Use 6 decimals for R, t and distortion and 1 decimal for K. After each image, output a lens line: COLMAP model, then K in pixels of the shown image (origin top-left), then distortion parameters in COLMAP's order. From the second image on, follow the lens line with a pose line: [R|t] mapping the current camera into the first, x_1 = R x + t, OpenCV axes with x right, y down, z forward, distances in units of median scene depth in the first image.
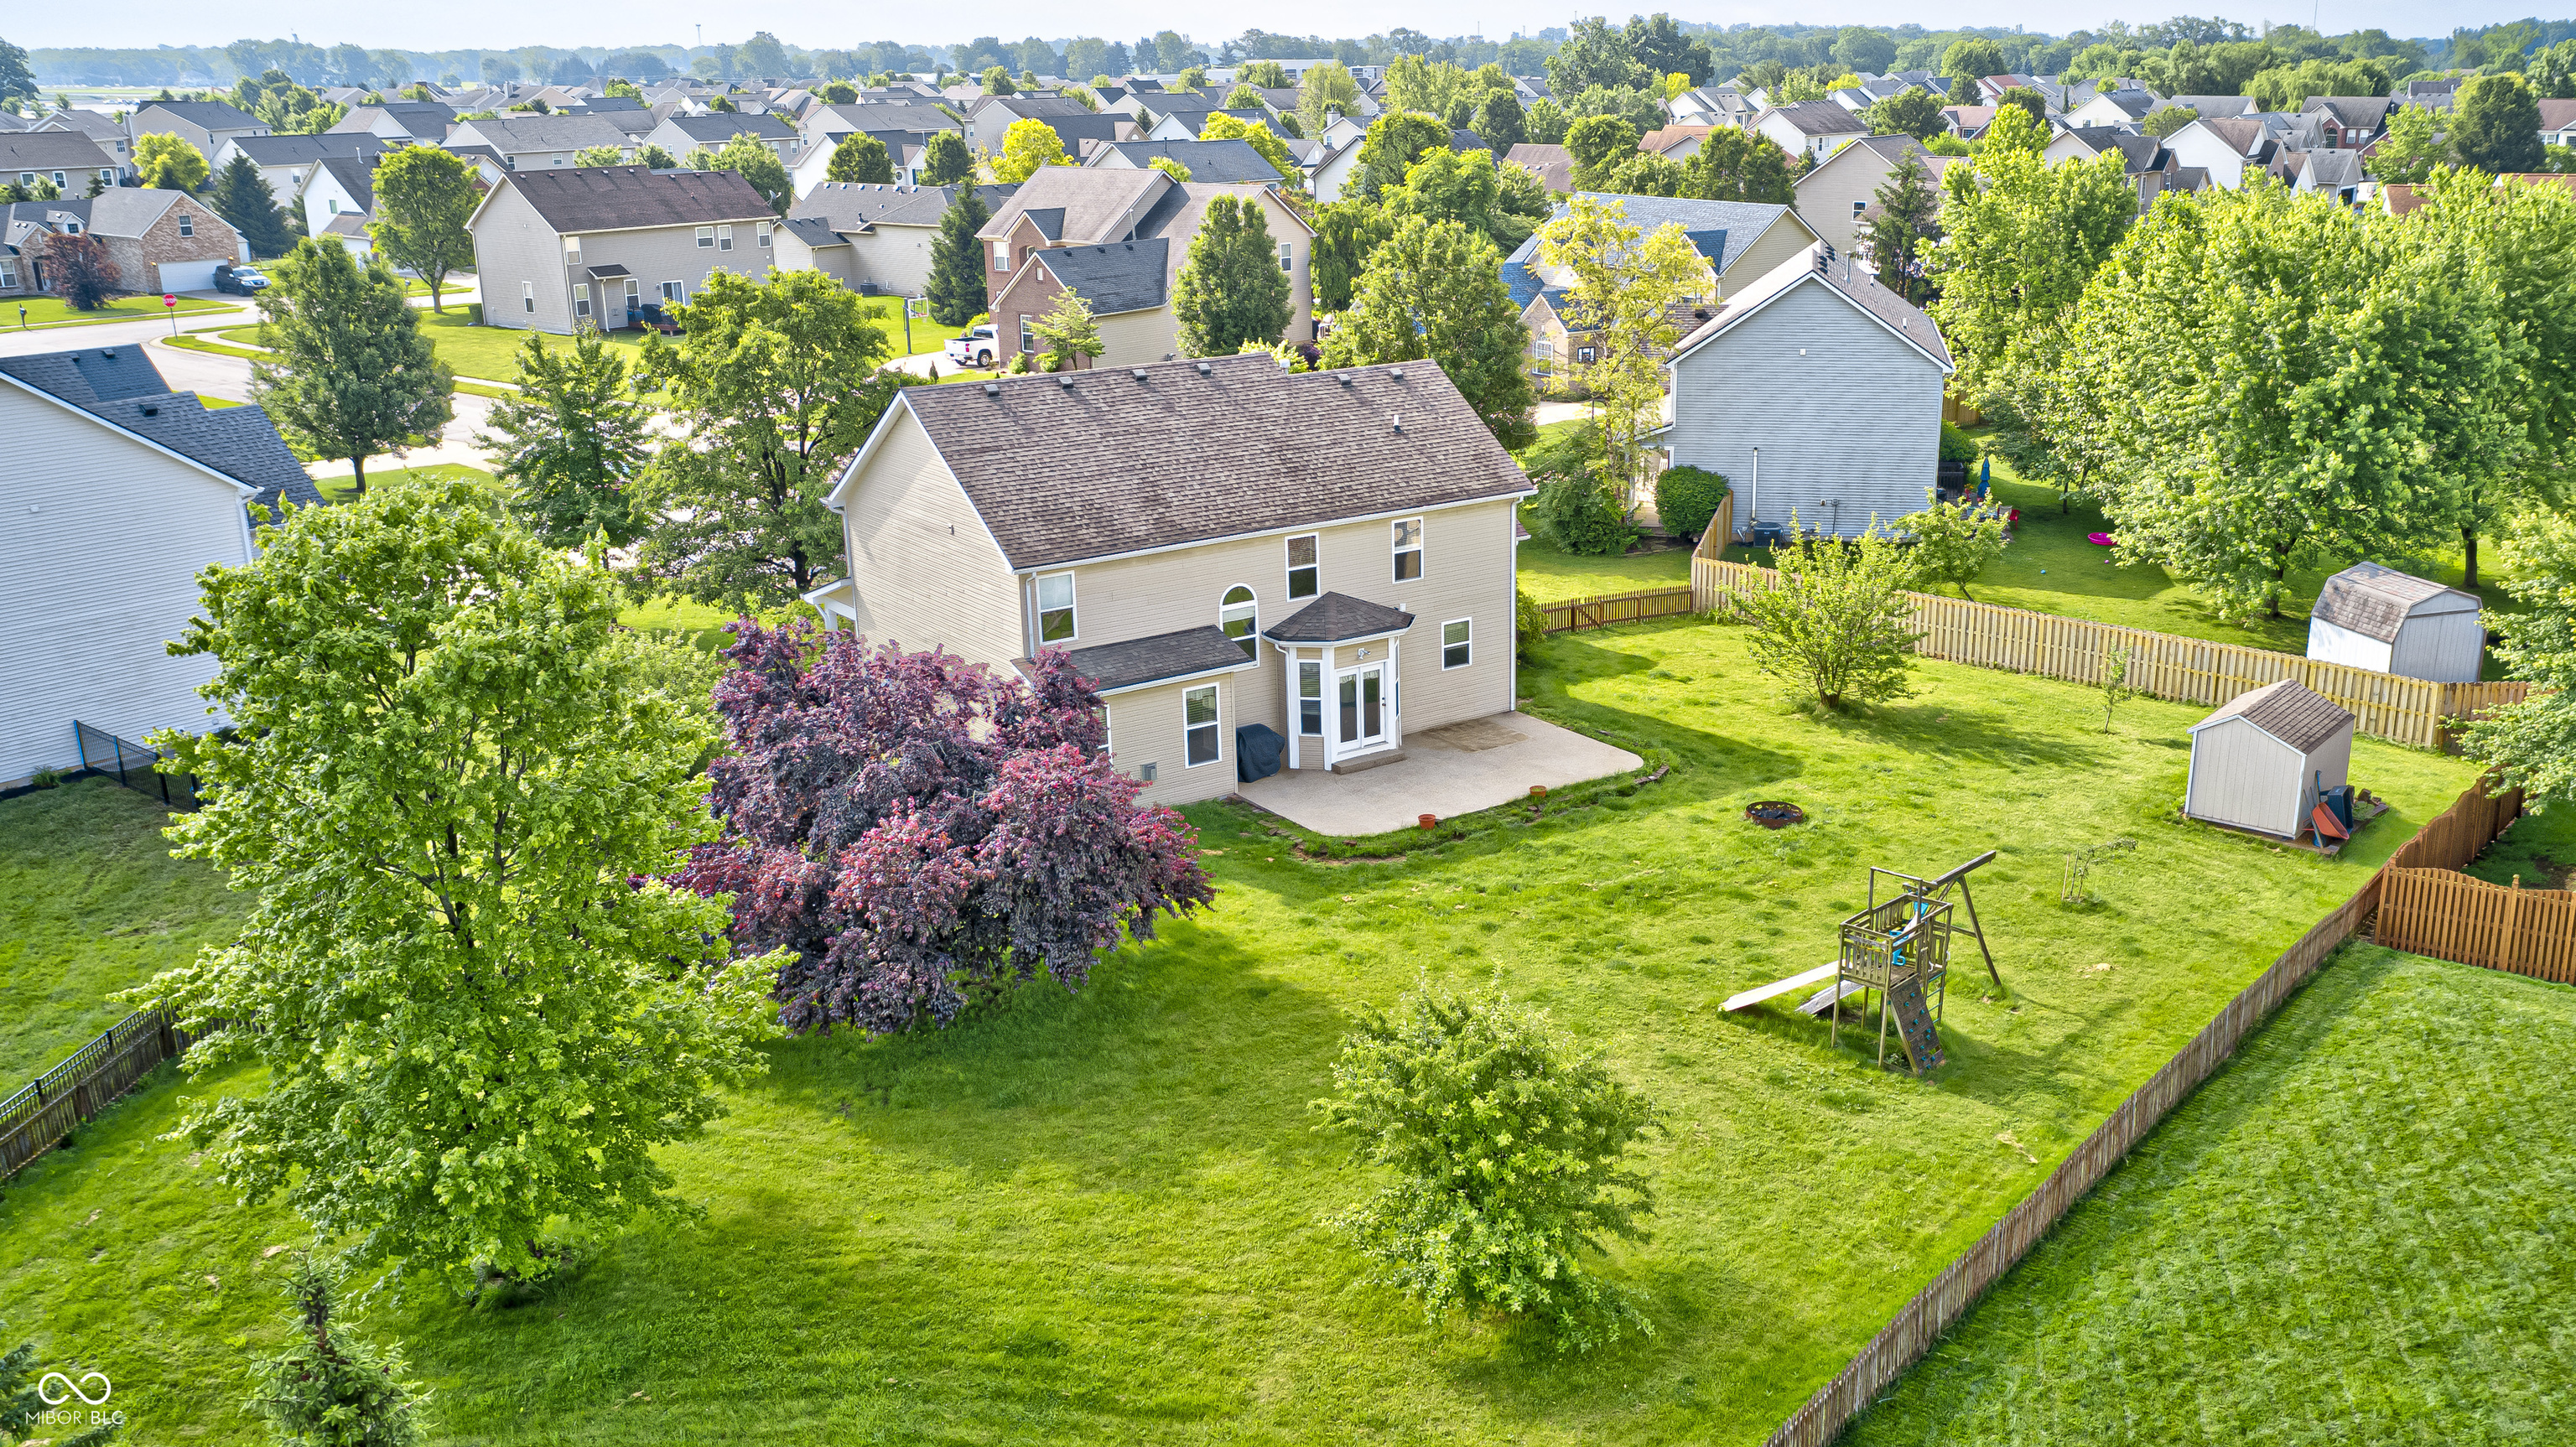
lens RADIAL K [[2112.1, 0, 1407.1], [0, 2112.1, 830.6], [0, 0, 1]] dist [-0.021249, 0.012520]
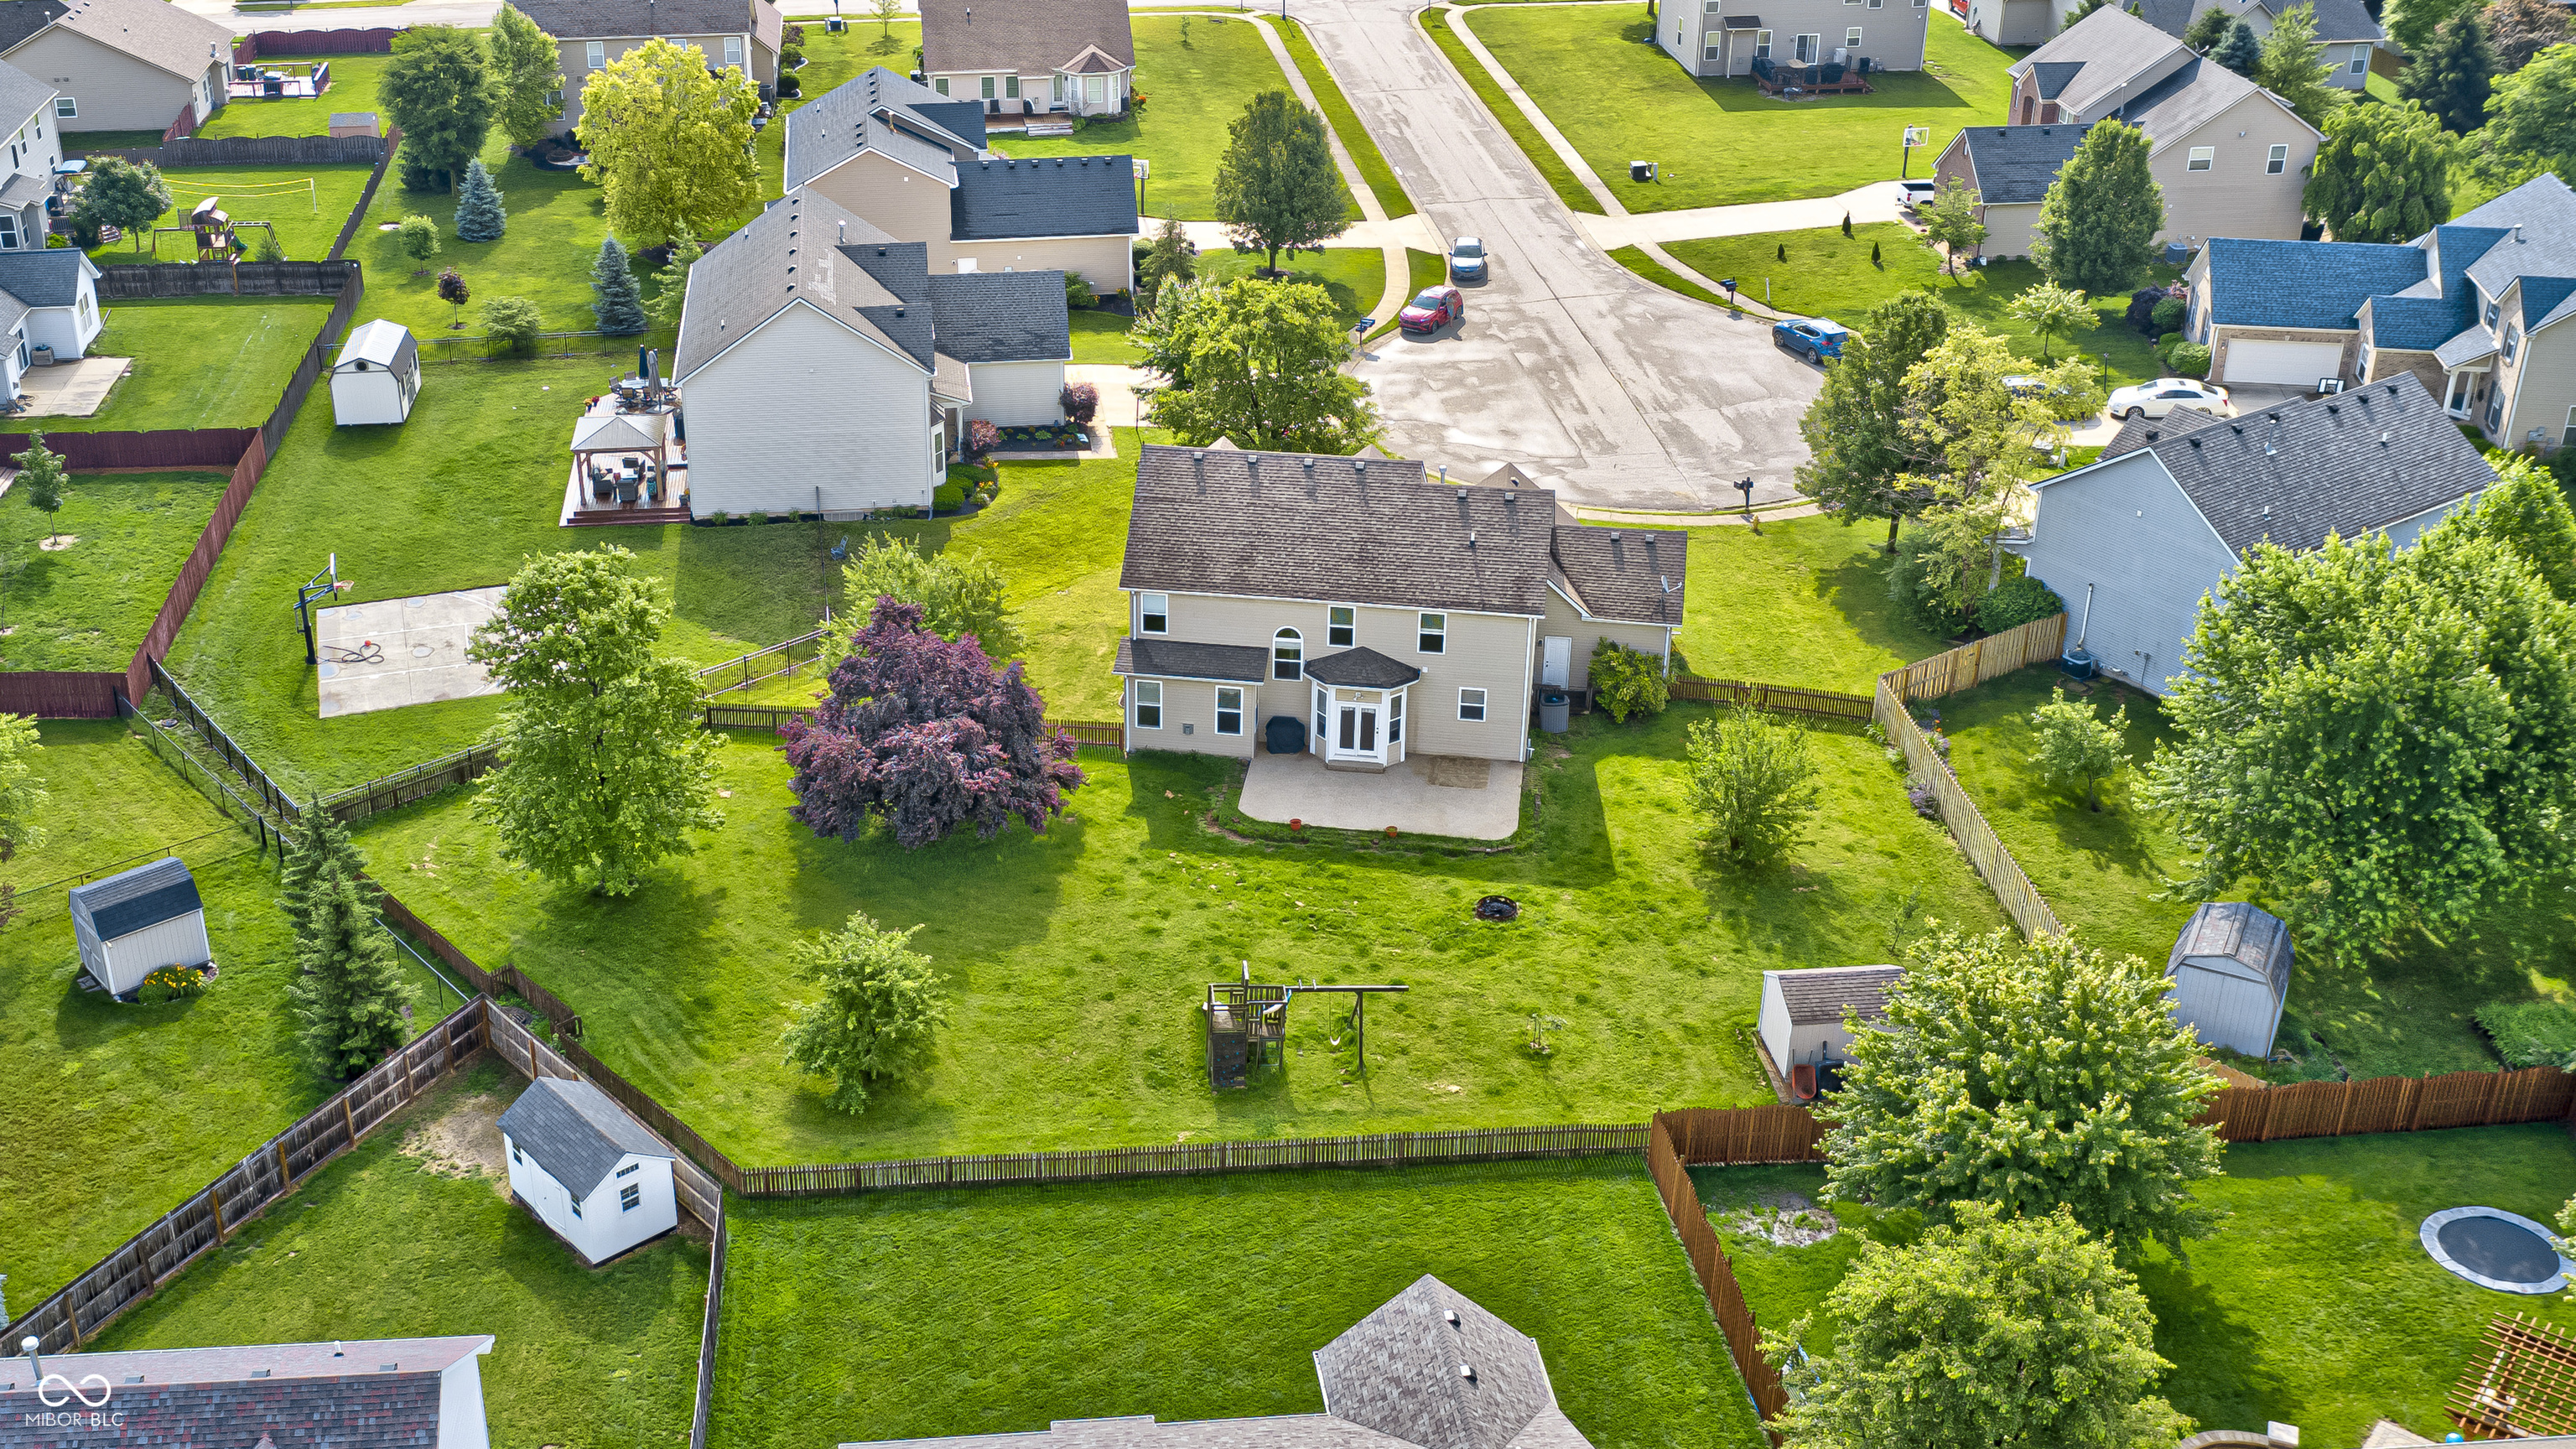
lens RADIAL K [[2502.1, 0, 1286.5], [0, 2502.1, 725.3], [0, 0, 1]] dist [-0.012498, 0.000000]
pose [[0.713738, 0.338787, -0.613026, 1.025548], [-0.254438, 0.940856, 0.223722, -0.446770], [0.652563, -0.003701, 0.757725, -0.334963]]
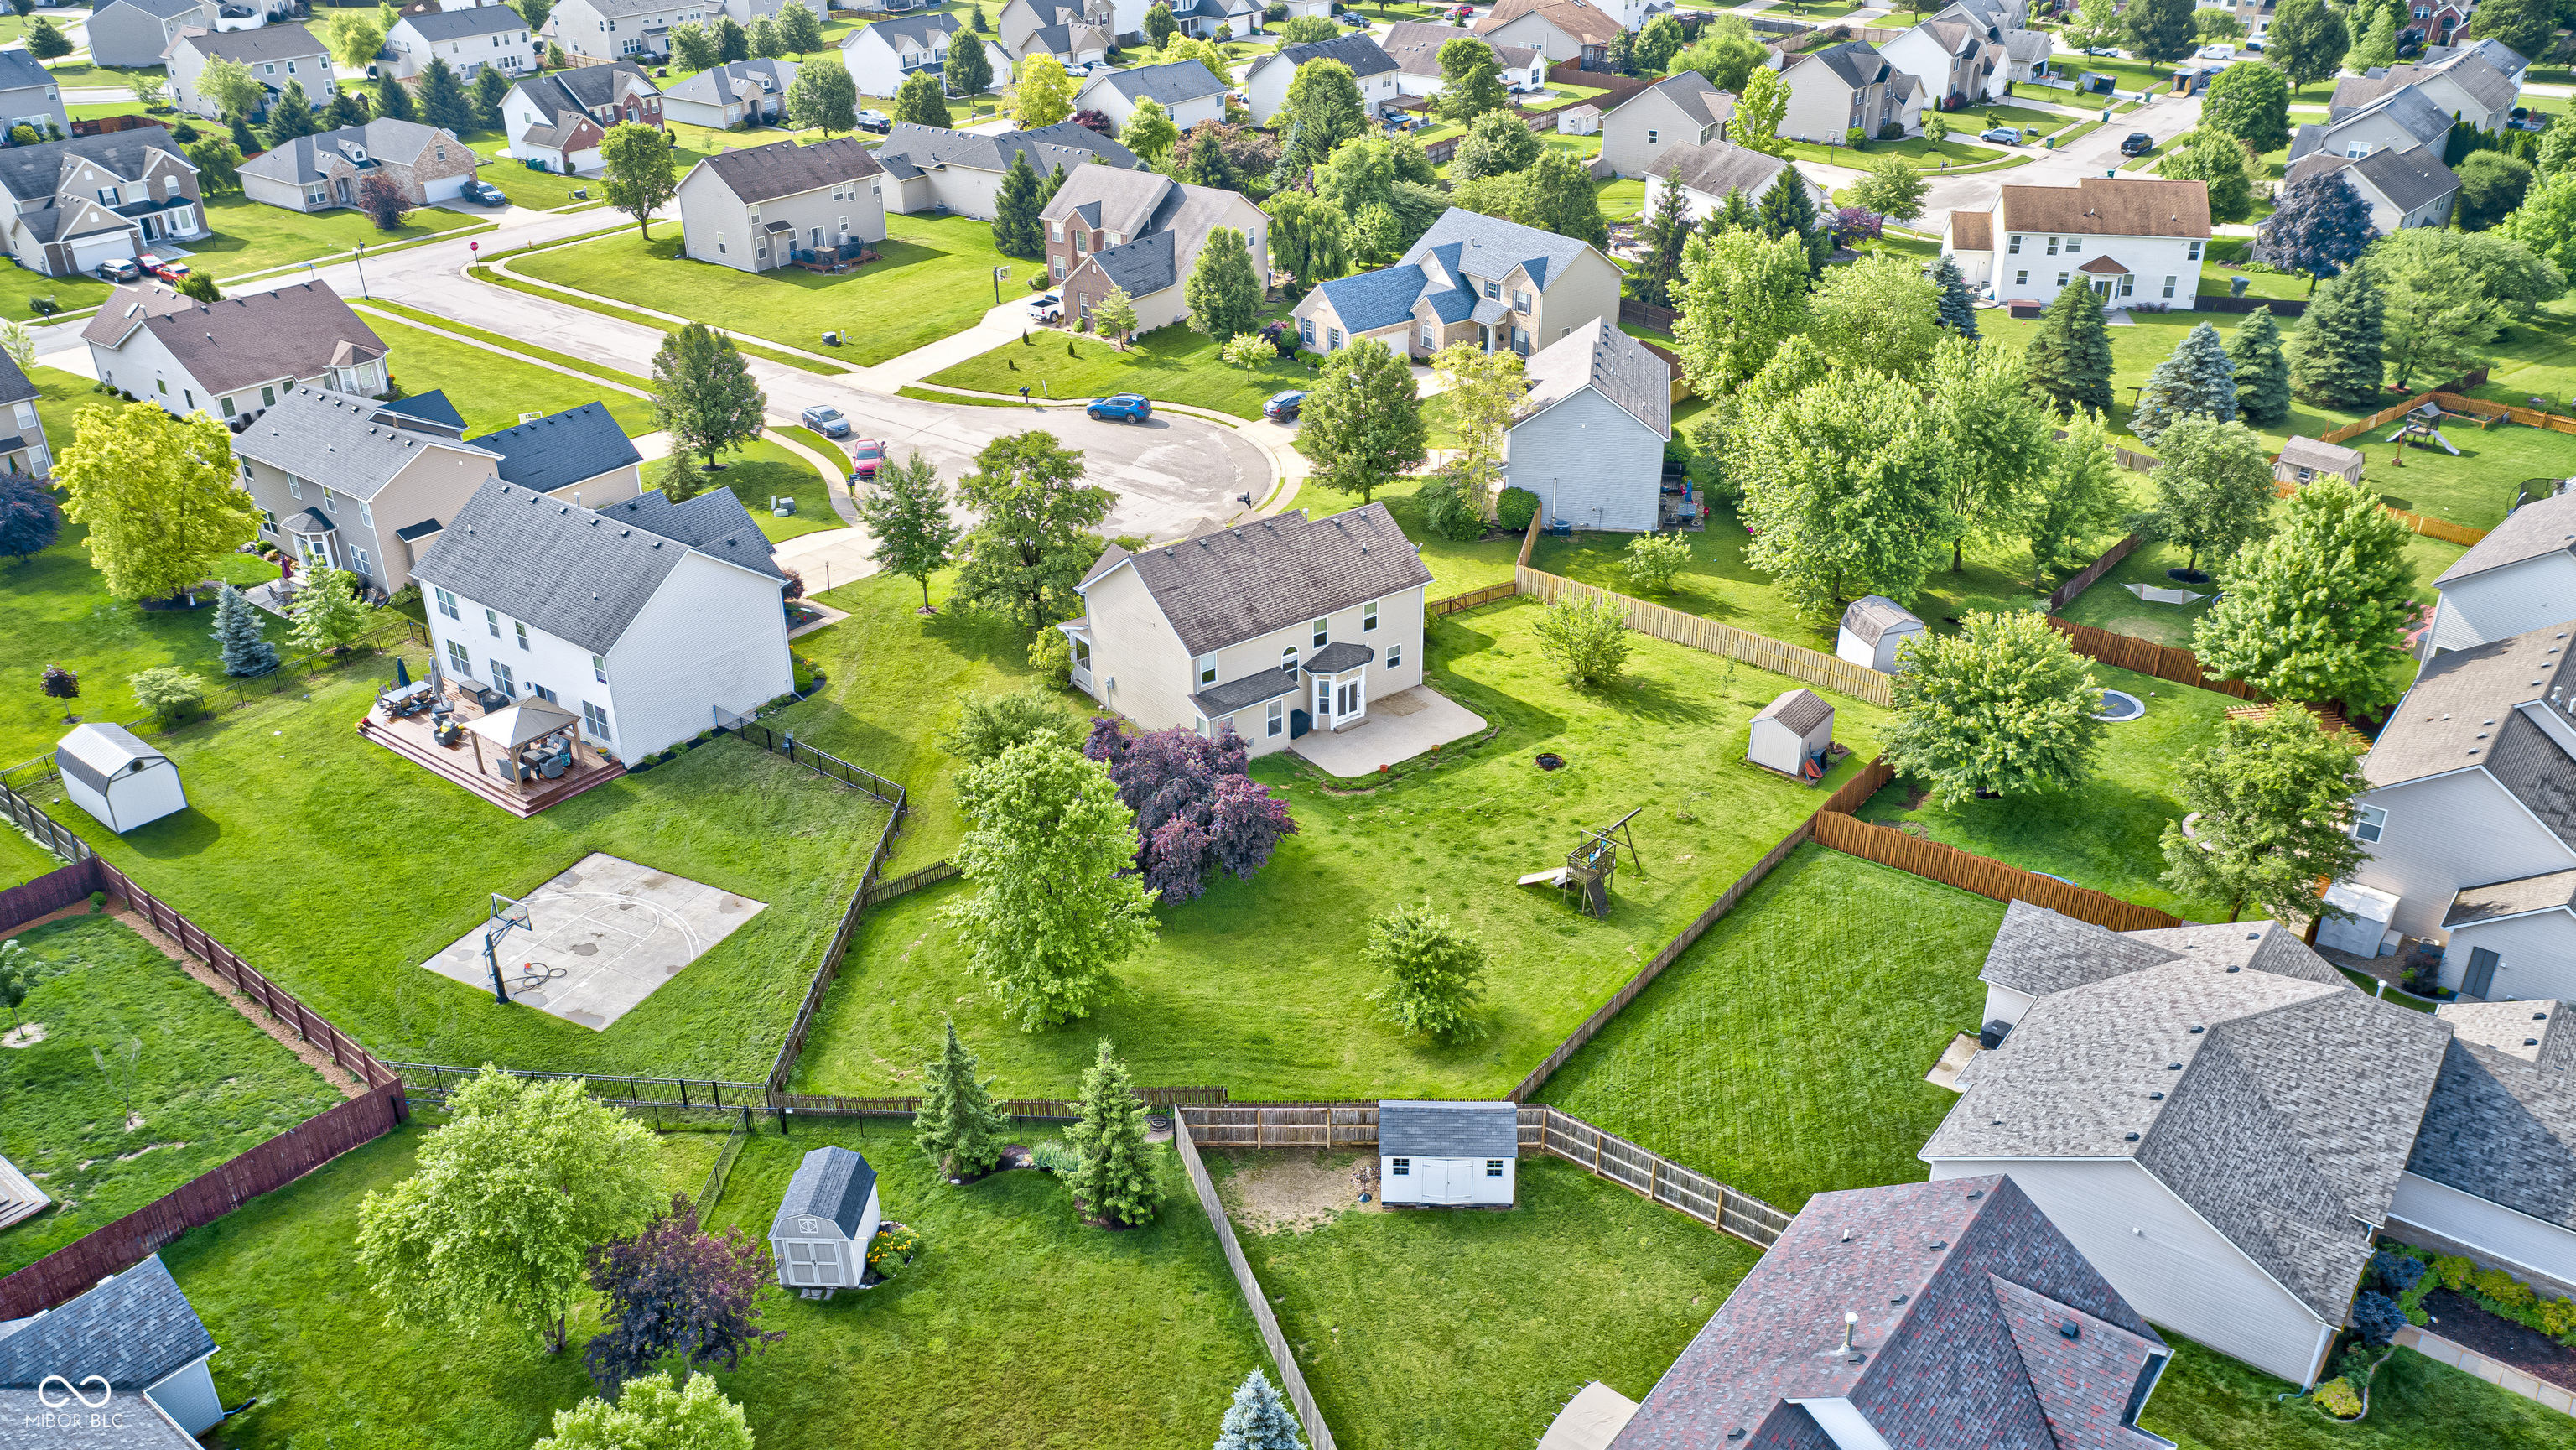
lens RADIAL K [[1772.7, 0, 1278.7], [0, 1772.7, 721.6], [0, 0, 1]] dist [-0.013099, -0.004947]
pose [[0.999984, 0.000867, -0.005556, -0.082222], [-0.000082, 0.990193, 0.139704, -0.285579], [0.005622, -0.139701, 0.990178, -0.716482]]
